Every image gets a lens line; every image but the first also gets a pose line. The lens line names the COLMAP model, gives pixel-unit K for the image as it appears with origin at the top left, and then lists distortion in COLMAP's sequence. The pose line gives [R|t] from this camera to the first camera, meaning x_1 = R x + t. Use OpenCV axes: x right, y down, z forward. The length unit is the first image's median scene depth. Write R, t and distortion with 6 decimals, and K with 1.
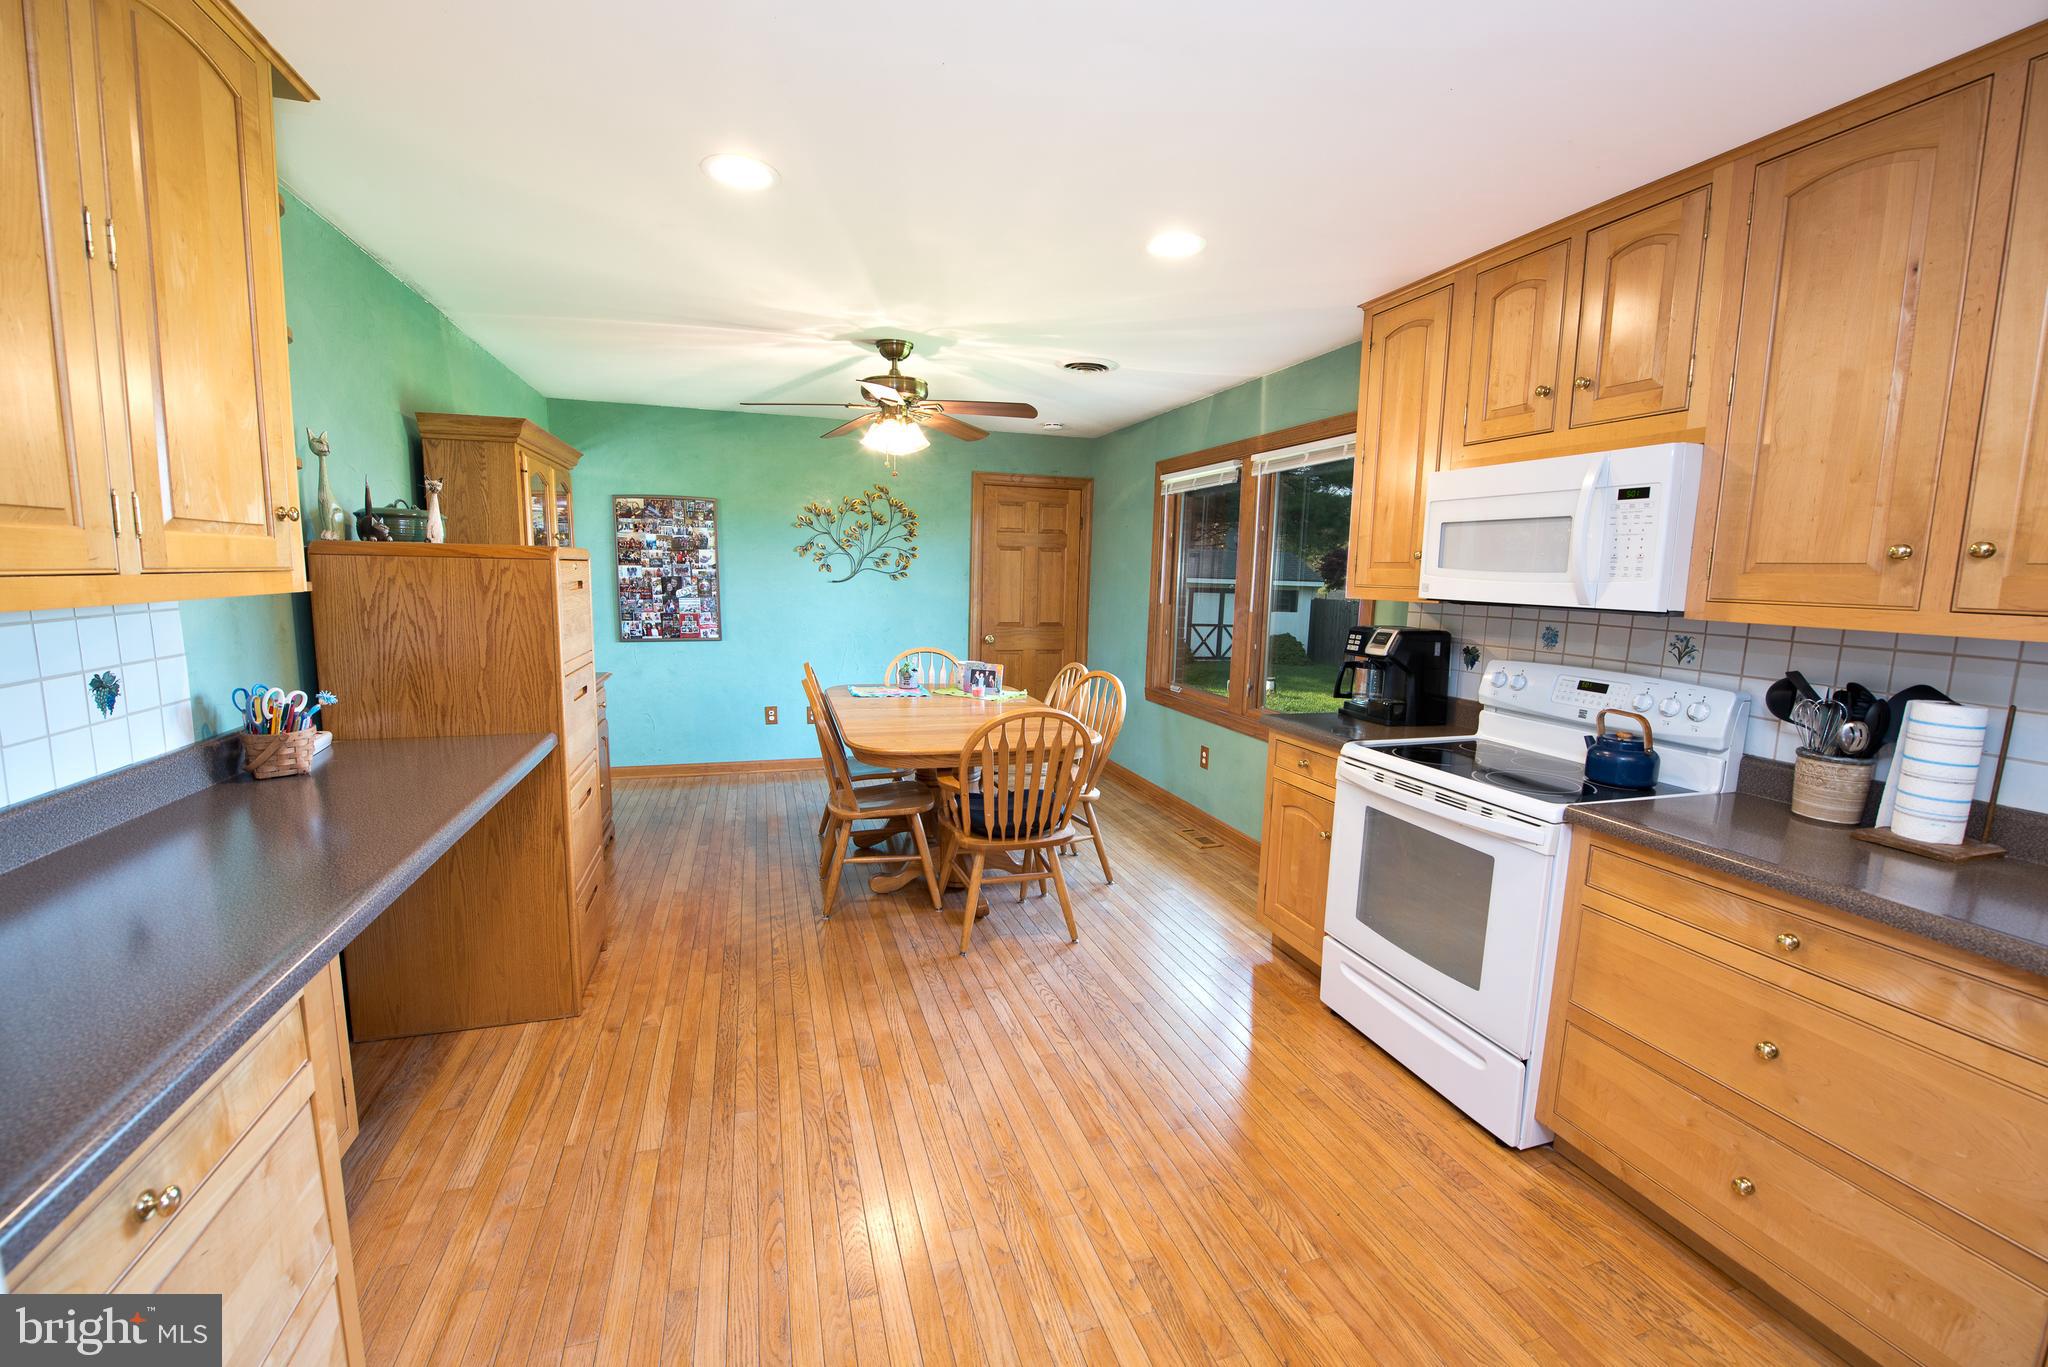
lens RADIAL K [[815.6, 0, 1024.0], [0, 815.6, 681.7], [0, 0, 1]] dist [-0.016870, -0.001778]
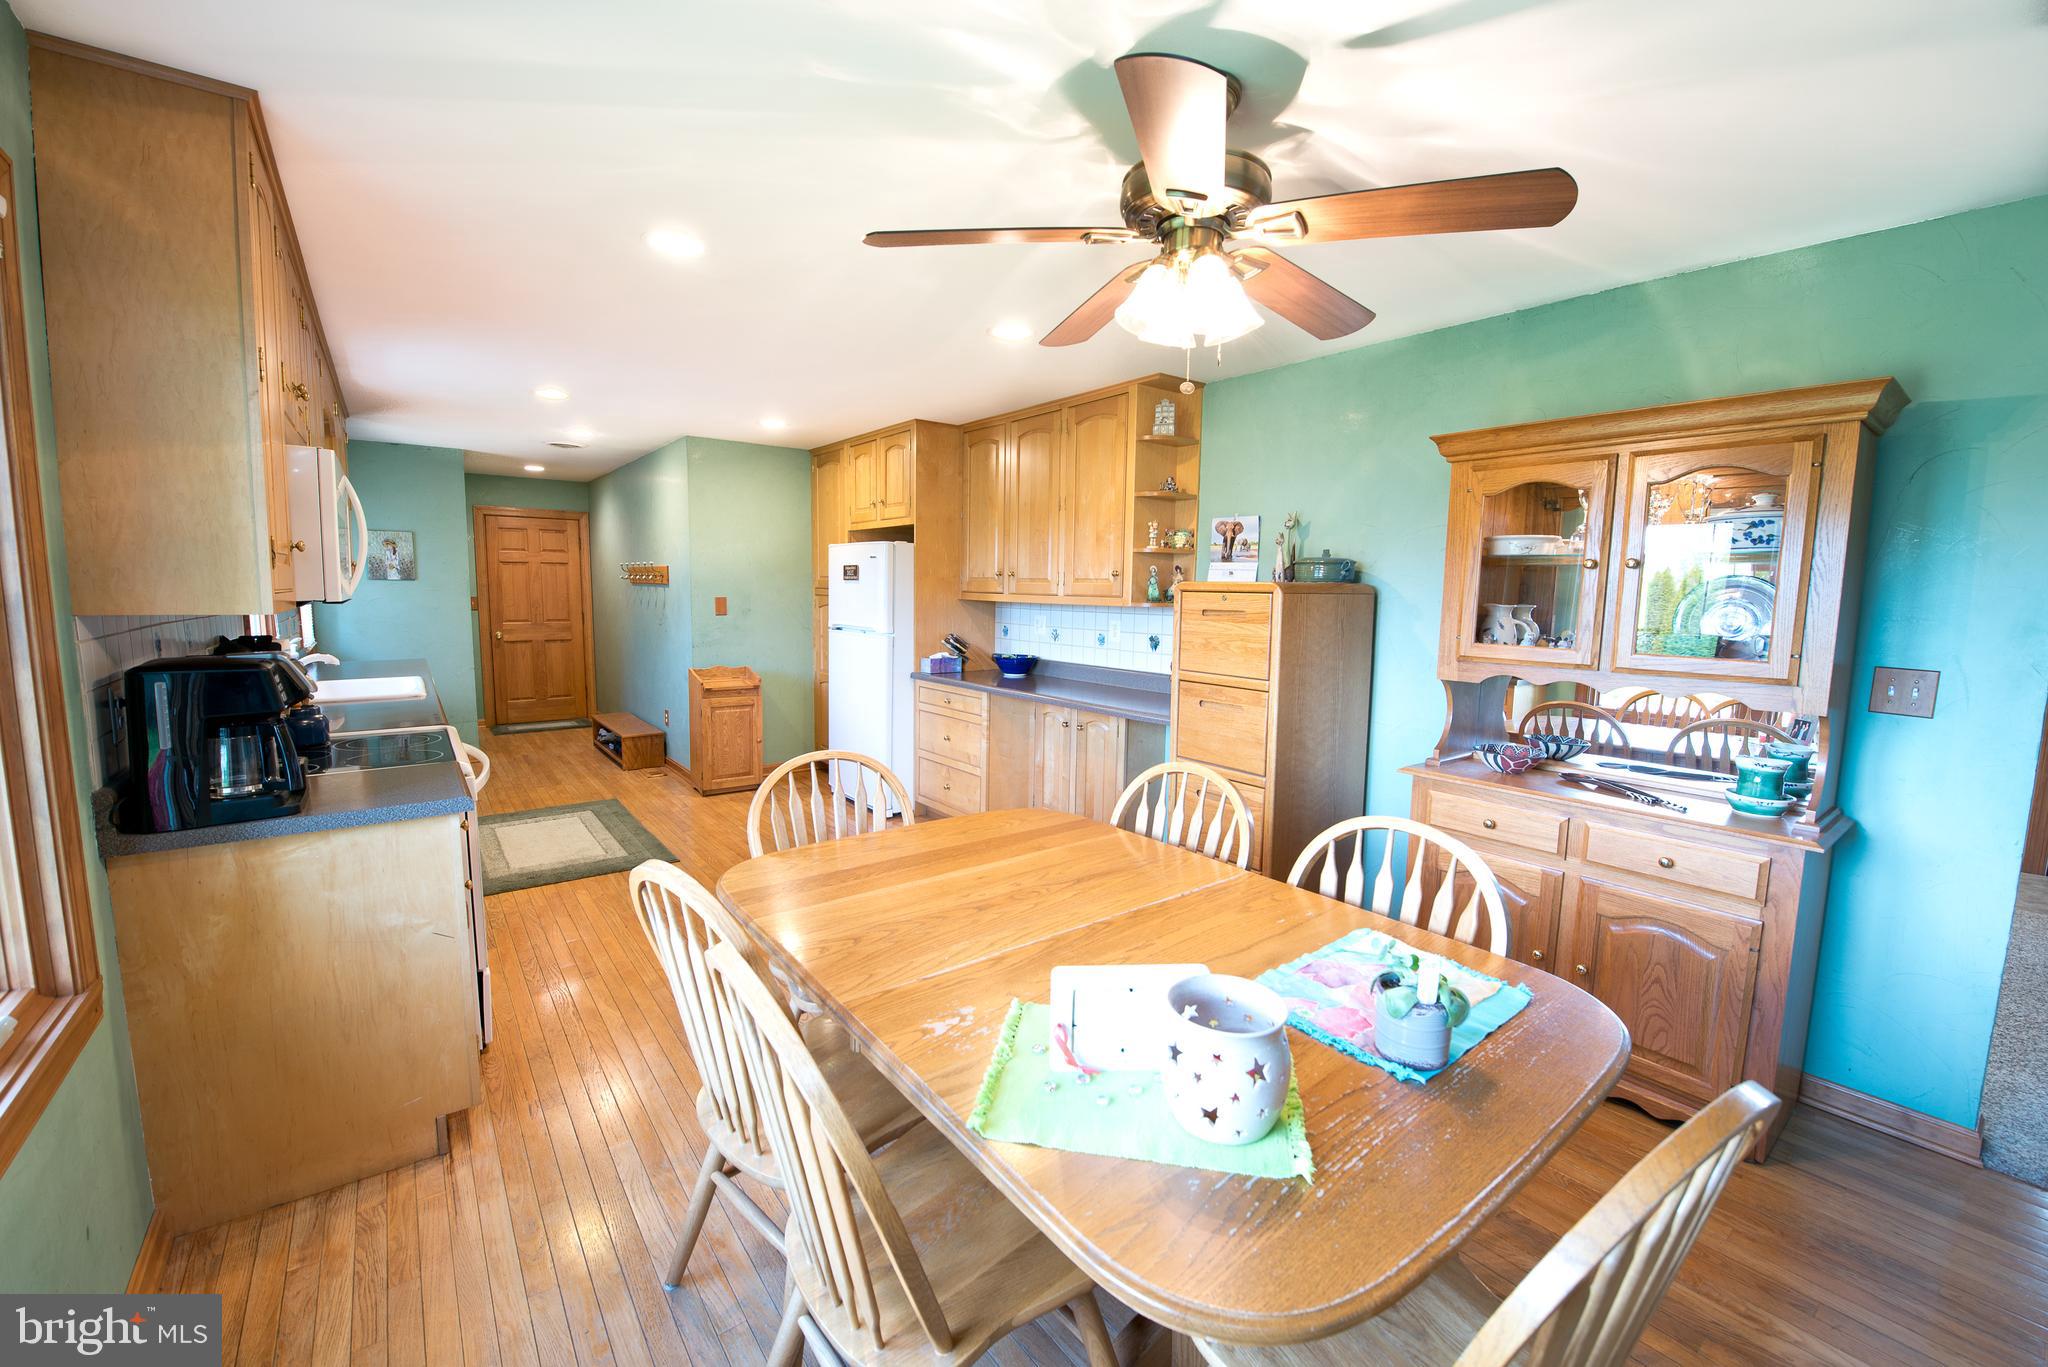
lens RADIAL K [[815.6, 0, 1025.2], [0, 815.6, 681.8], [0, 0, 1]] dist [-0.016870, -0.001778]
pose [[-0.941408, -0.000165, -0.337269, 0.102098], [-0.083156, 0.969242, 0.231636, -0.250977], [0.326857, 0.246110, -0.912466, 1.849731]]
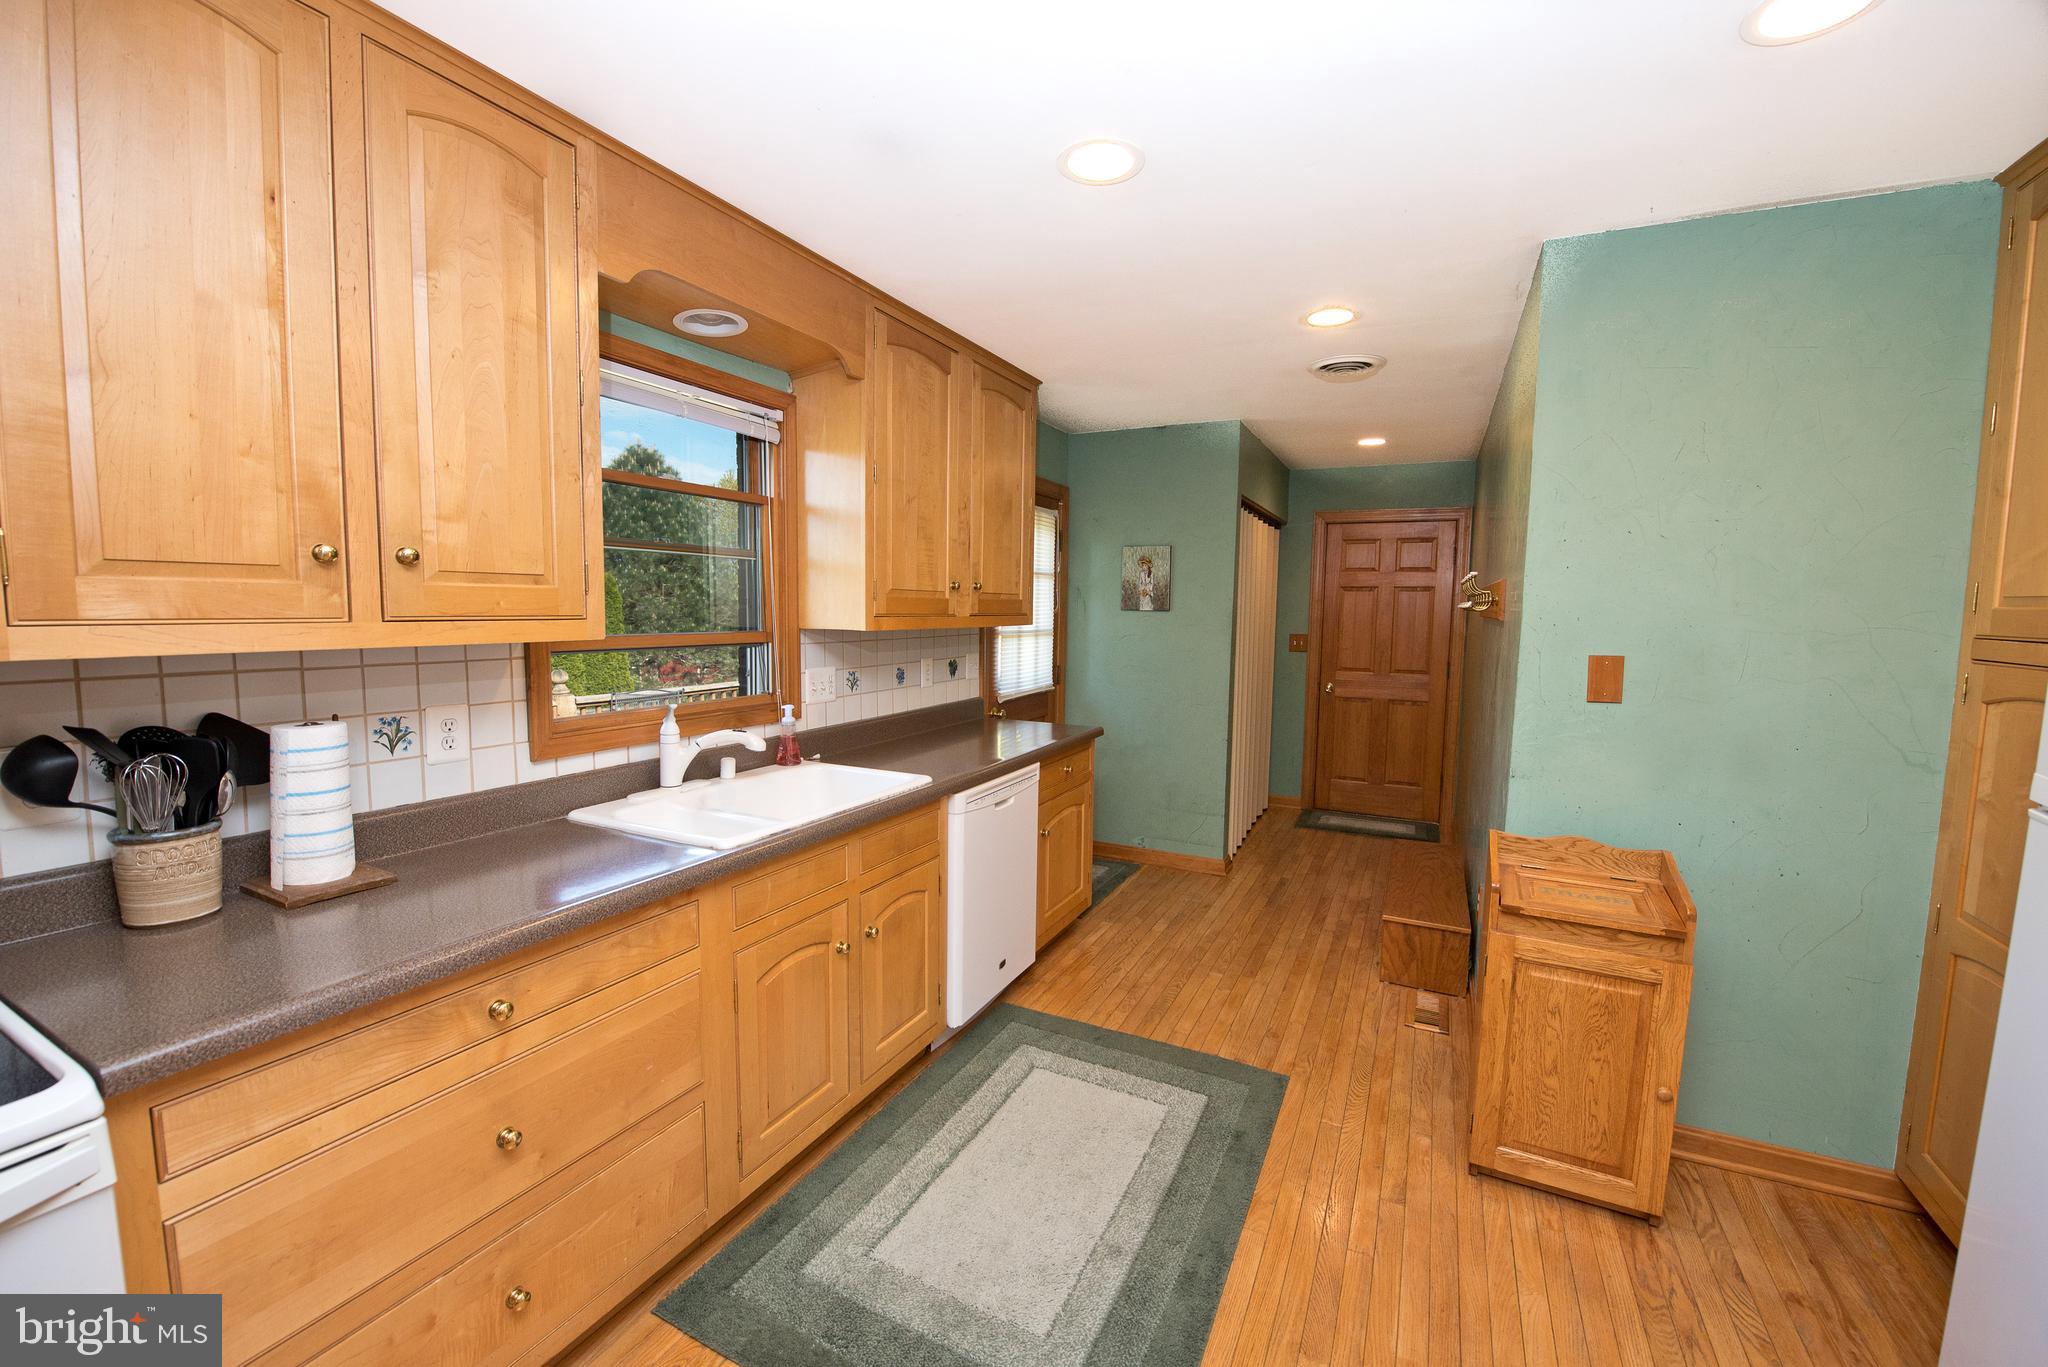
lens RADIAL K [[815.6, 0, 1026.8], [0, 815.6, 681.1], [0, 0, 1]] dist [-0.016870, -0.001778]
pose [[-0.711326, -0.098145, 0.695976, -0.009082], [0.063184, 0.977265, 0.202390, -0.085466], [-0.700016, 0.187940, -0.688953, 0.598330]]
